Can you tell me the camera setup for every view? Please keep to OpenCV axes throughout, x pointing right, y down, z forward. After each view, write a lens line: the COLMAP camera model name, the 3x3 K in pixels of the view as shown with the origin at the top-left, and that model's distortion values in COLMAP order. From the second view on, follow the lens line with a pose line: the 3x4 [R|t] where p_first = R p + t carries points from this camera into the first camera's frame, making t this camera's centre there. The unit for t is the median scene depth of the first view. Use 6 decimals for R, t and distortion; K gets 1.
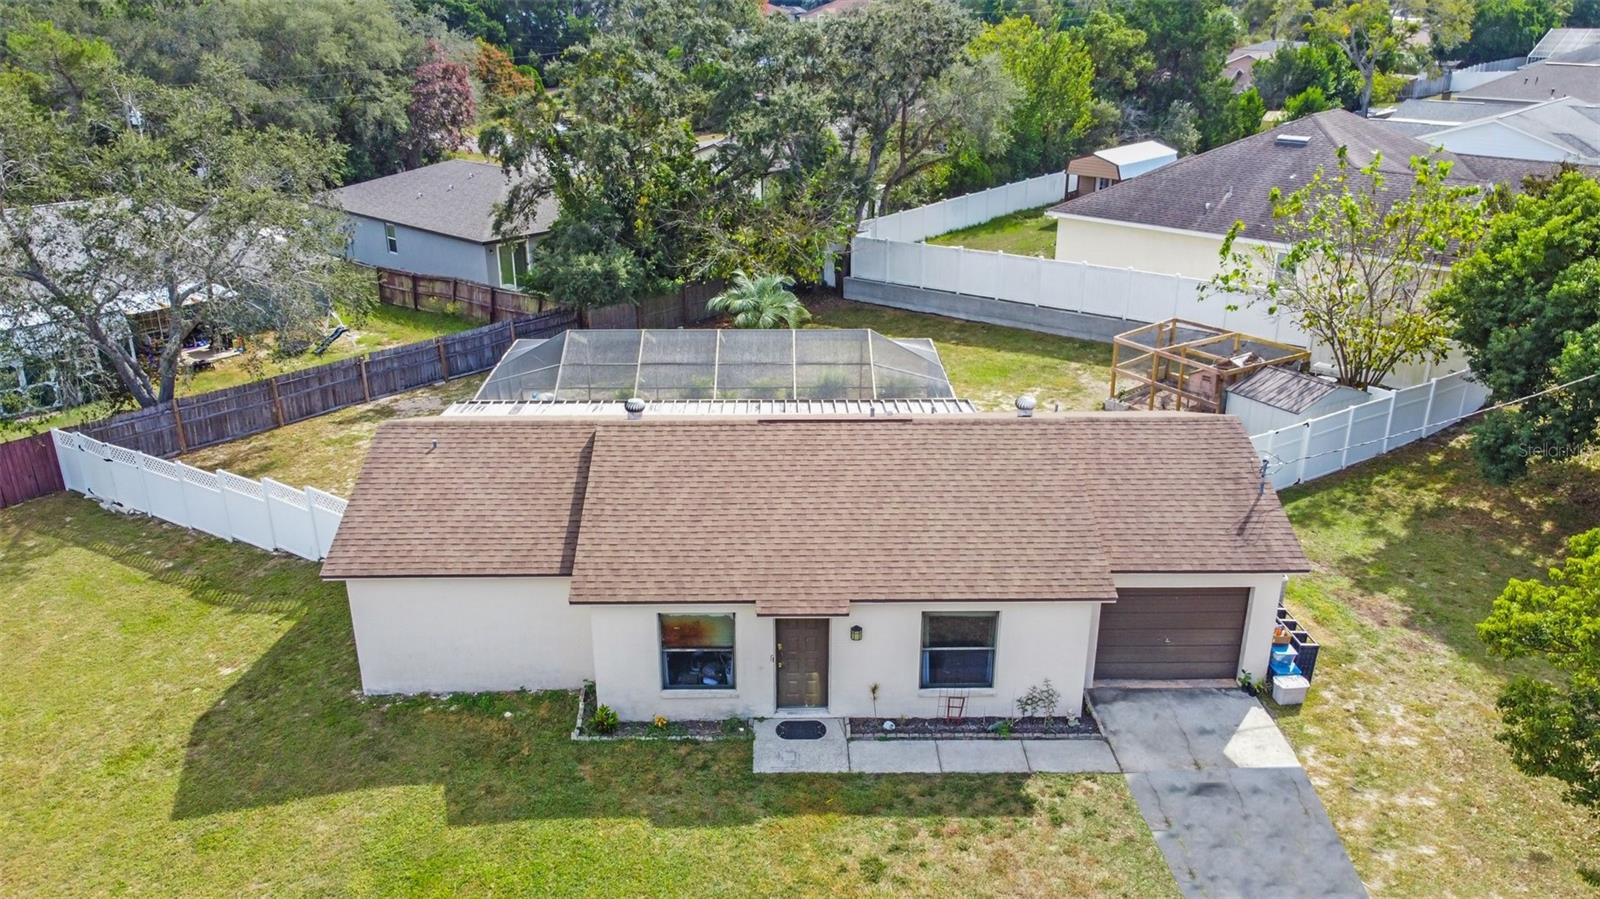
lens RADIAL K [[1214.8, 0, 800.0], [0, 1214.8, 449.5], [0, 0, 1]] dist [0.000013, 0.007727]
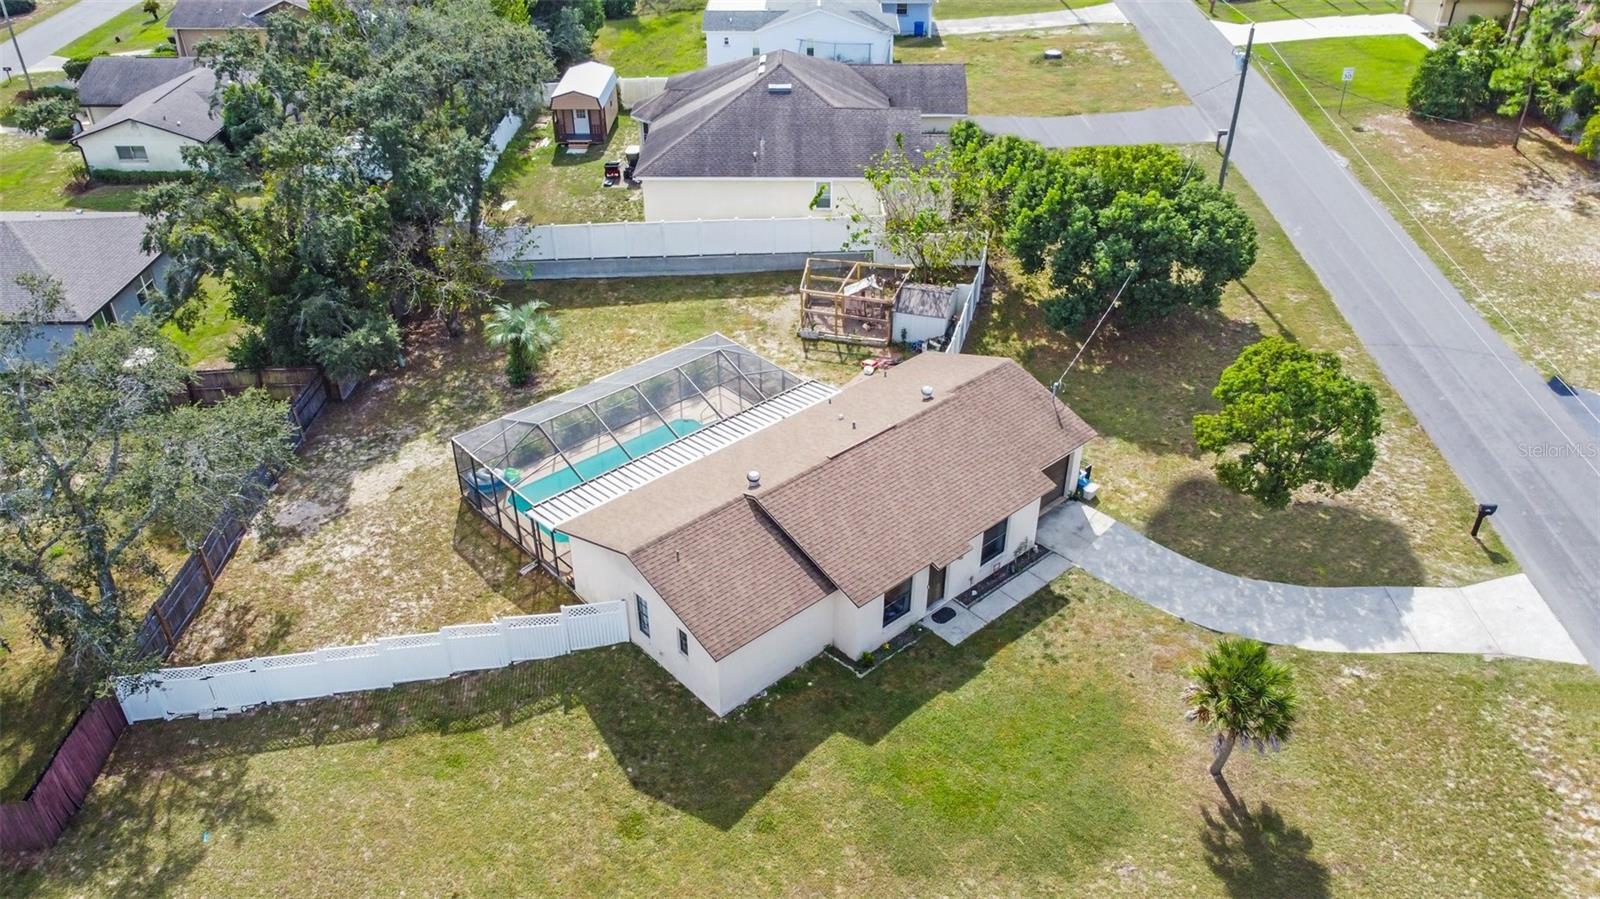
lens RADIAL K [[1214.8, 0, 800.0], [0, 1214.8, 449.5], [0, 0, 1]] dist [0.000013, 0.007727]
pose [[0.752457, -0.358727, 0.552380, -1.030745], [0.239033, 0.930219, 0.278490, -0.534786], [-0.613736, -0.077515, 0.785697, -0.269013]]
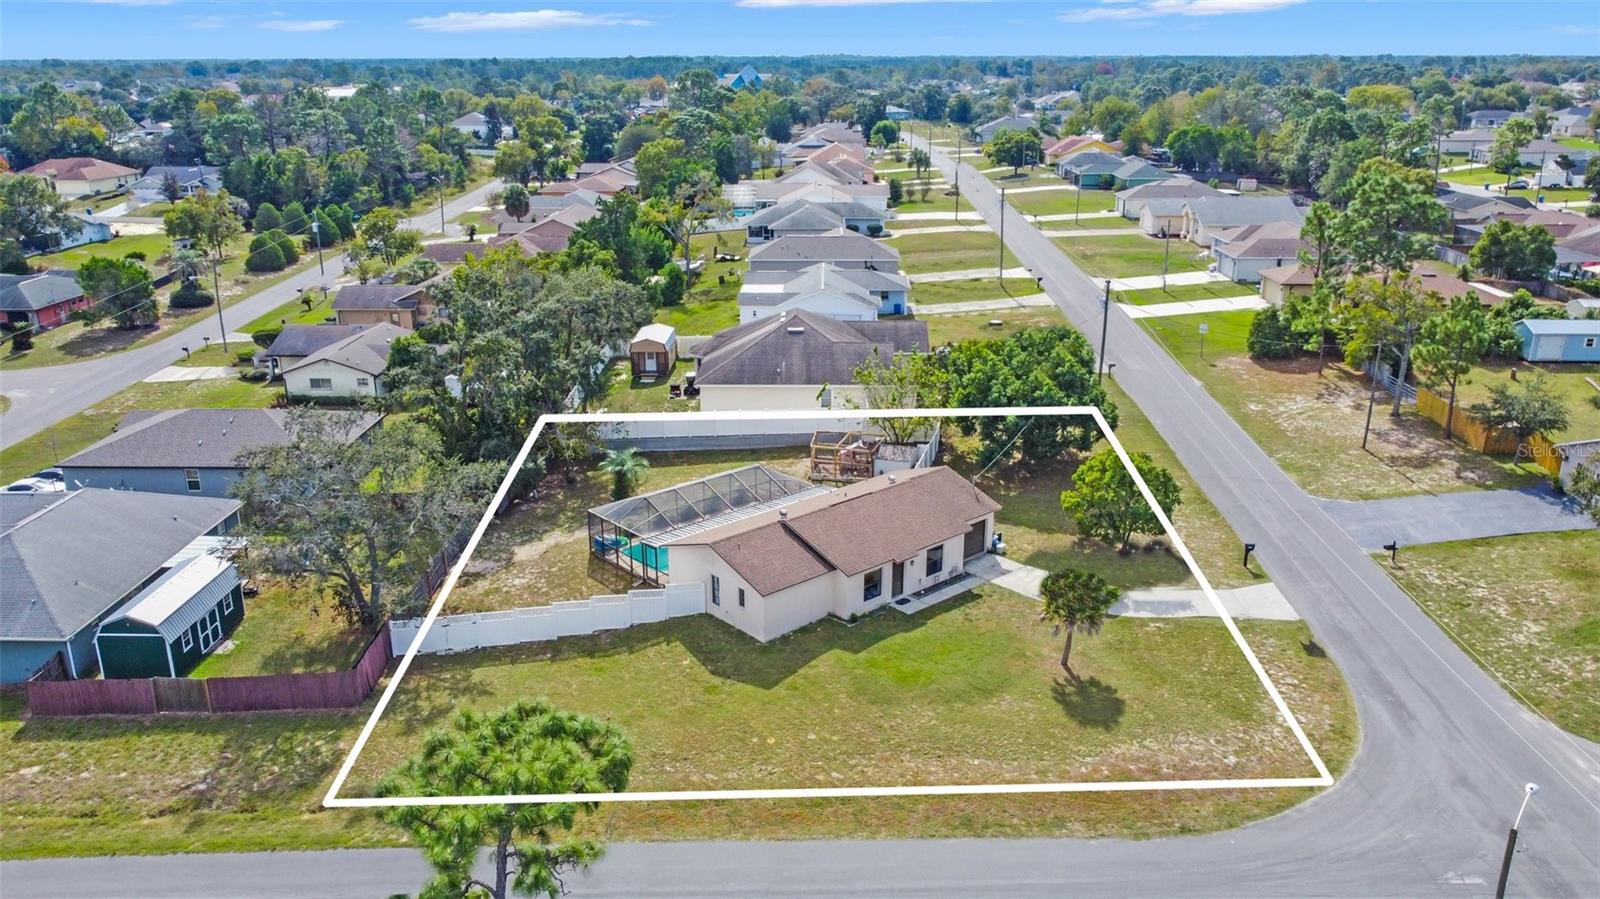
lens RADIAL K [[1202.7, 0, 800.0], [0, 1202.7, 449.5], [0, 0, 1]] dist [0.016371, 0.000239]
pose [[0.755051, -0.201644, 0.623889, -1.813576], [0.237846, 0.970956, 0.025968, -0.242169], [-0.611005, 0.128782, 0.781082, -1.085397]]
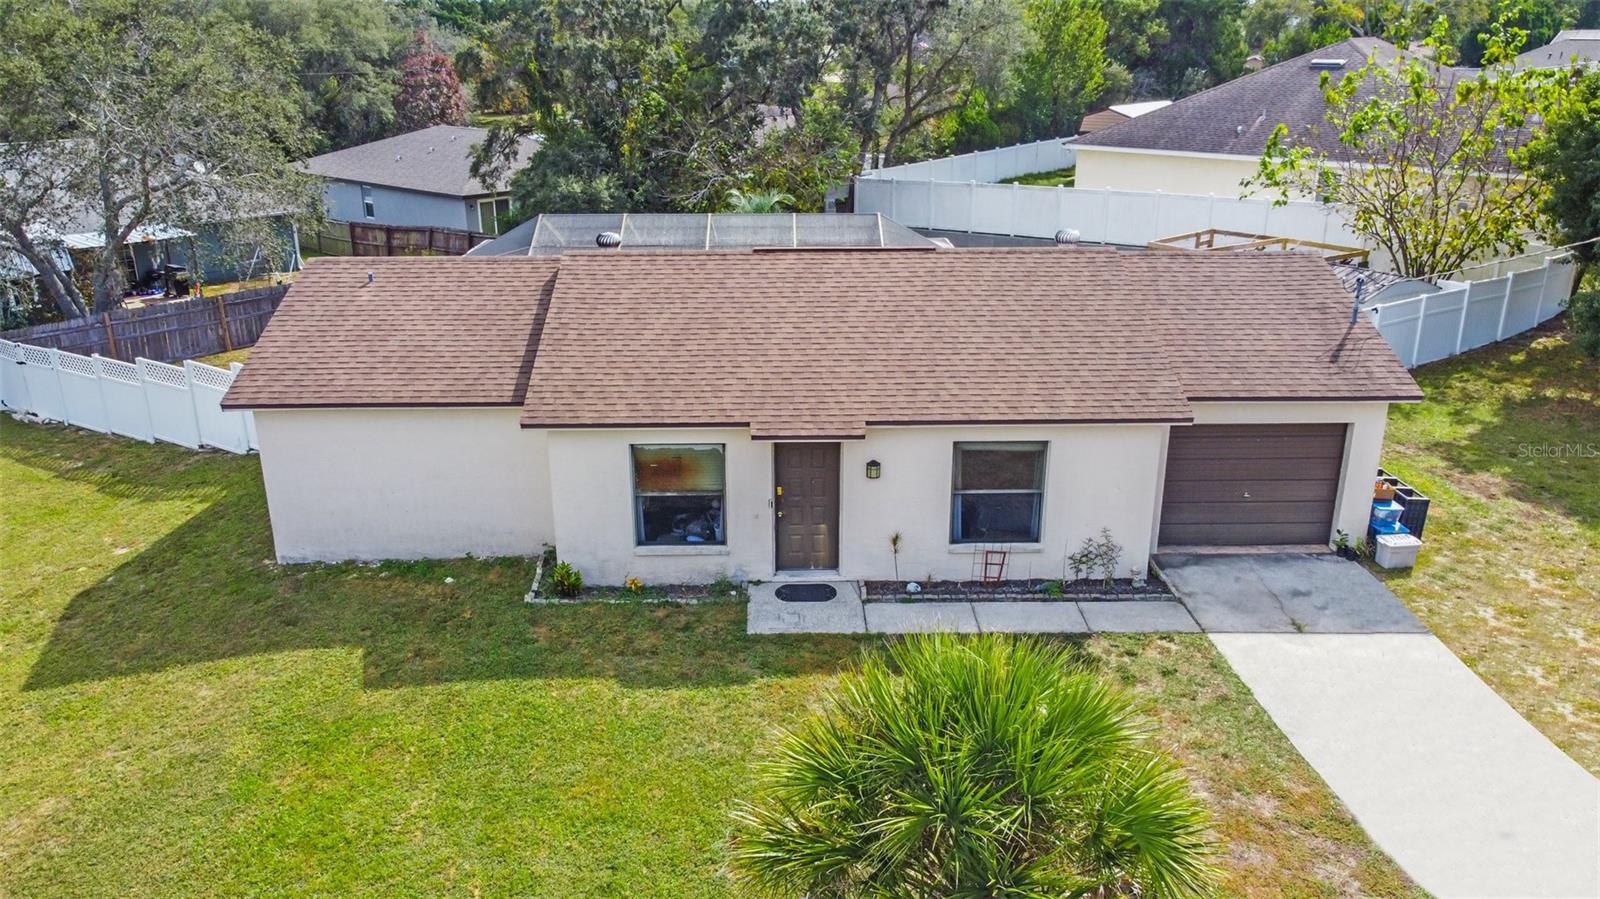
lens RADIAL K [[1214.8, 0, 800.0], [0, 1214.8, 449.5], [0, 0, 1]] dist [0.000013, 0.007727]
pose [[0.999994, -0.003308, 0.001212, -0.003704], [0.003349, 0.999360, -0.035614, 0.156340], [-0.001093, 0.035617, 0.999365, 0.171136]]
